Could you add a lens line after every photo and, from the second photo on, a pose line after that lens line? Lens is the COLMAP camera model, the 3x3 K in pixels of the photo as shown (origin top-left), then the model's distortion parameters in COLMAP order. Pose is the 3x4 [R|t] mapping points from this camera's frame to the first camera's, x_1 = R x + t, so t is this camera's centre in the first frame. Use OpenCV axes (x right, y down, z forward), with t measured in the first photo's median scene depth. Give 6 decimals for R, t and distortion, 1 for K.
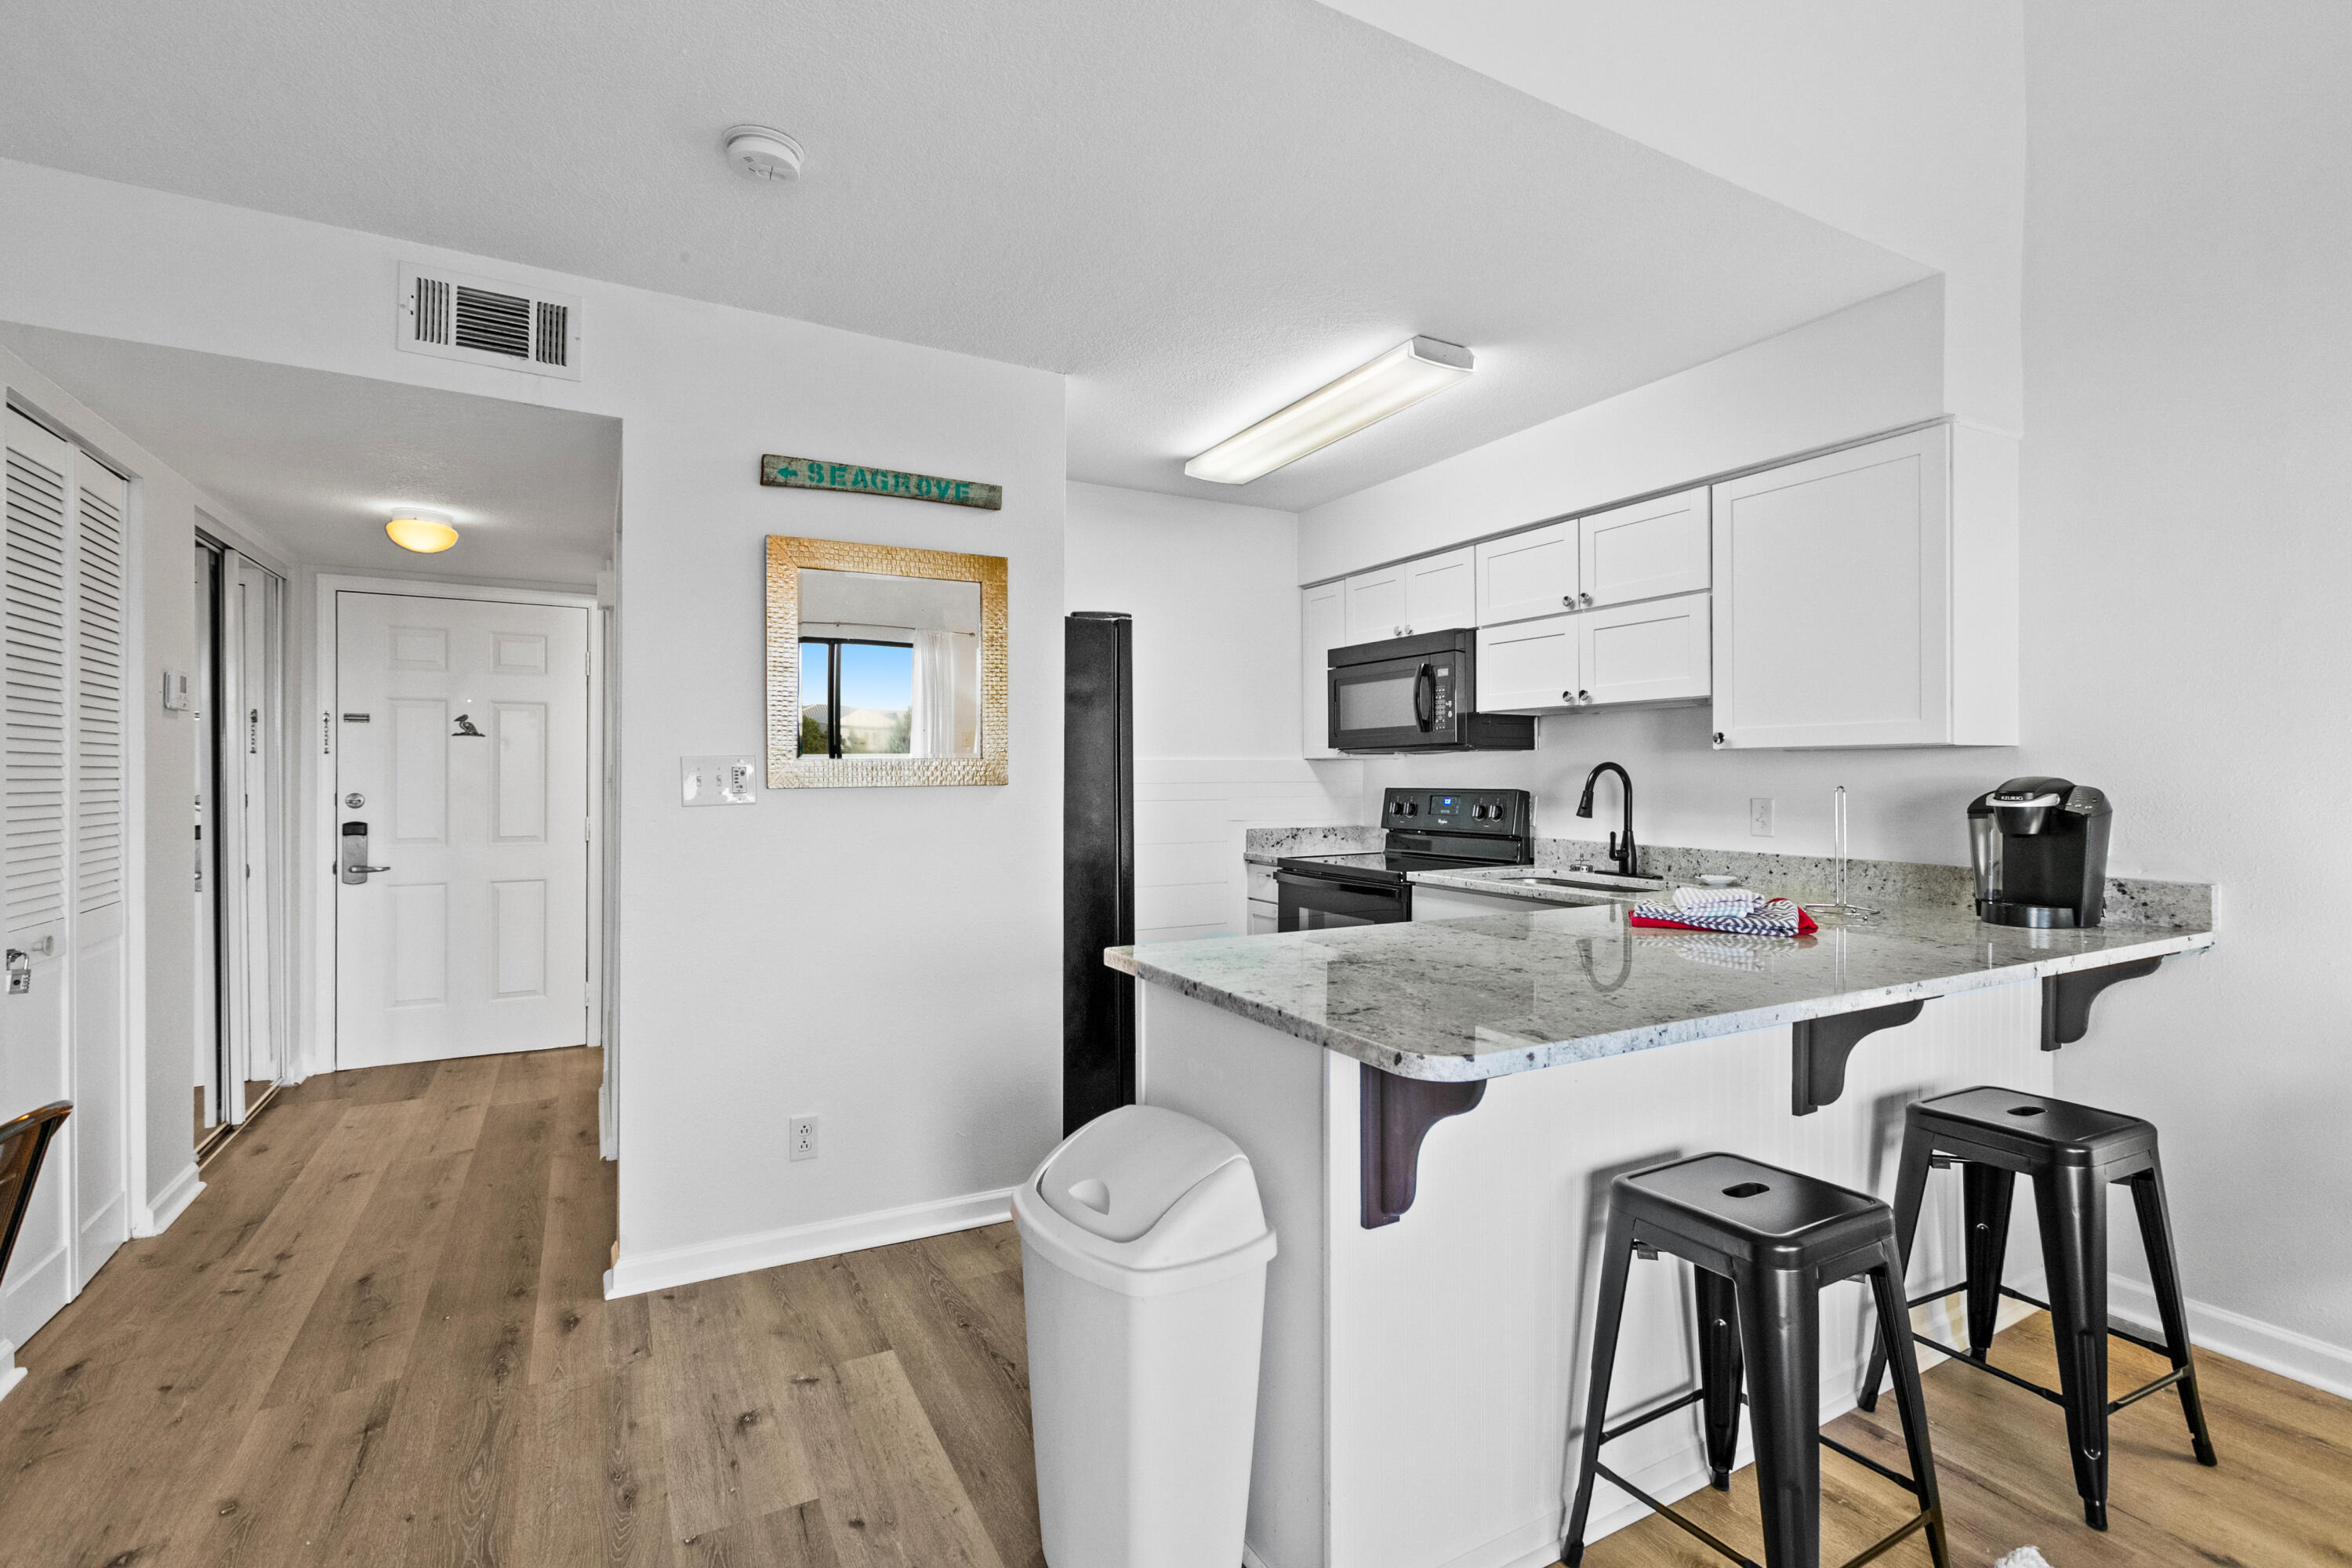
lens RADIAL K [[1070.3, 0, 1184.4], [0, 1070.3, 777.6], [0, 0, 1]] dist [0.001088, -0.000106]
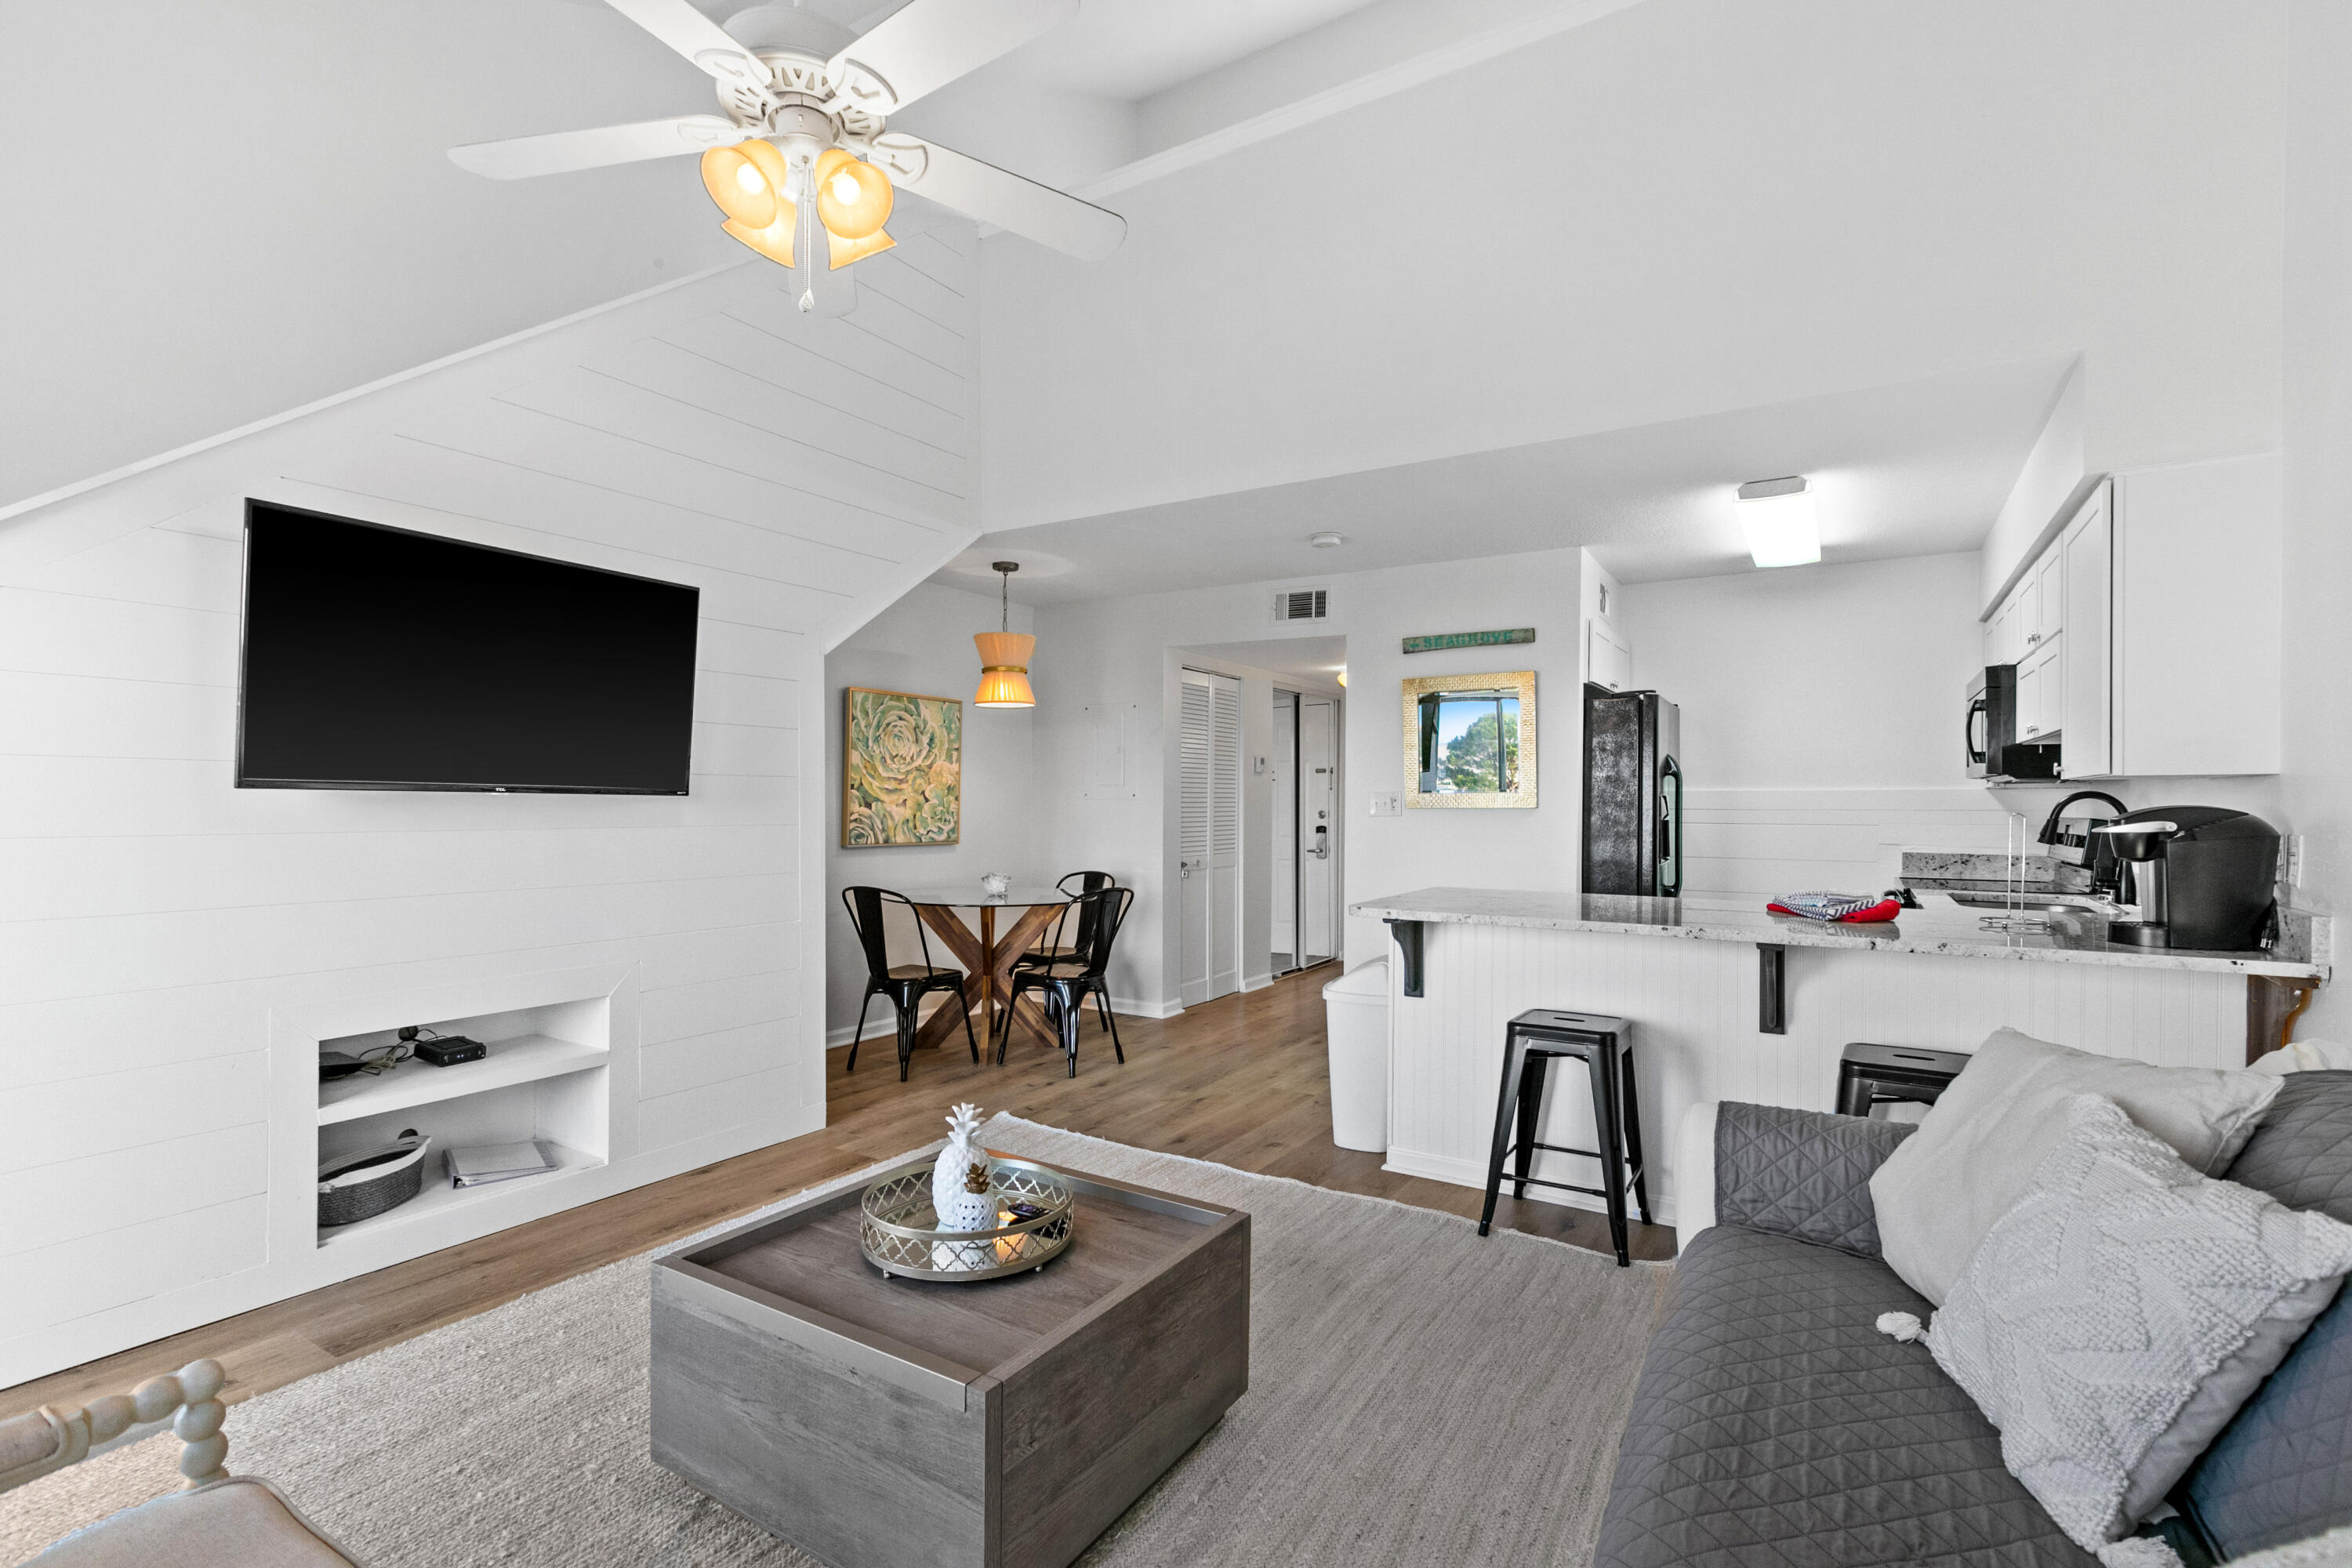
lens RADIAL K [[1086.5, 0, 1158.0], [0, 1086.5, 810.4], [0, 0, 1]] dist [0.000558, 0.000151]
pose [[0.478663, 0.009620, -0.877946, 0.963870], [-0.006163, 0.999952, 0.007597, 0.002075], [0.877977, 0.001774, 0.478699, -0.298049]]
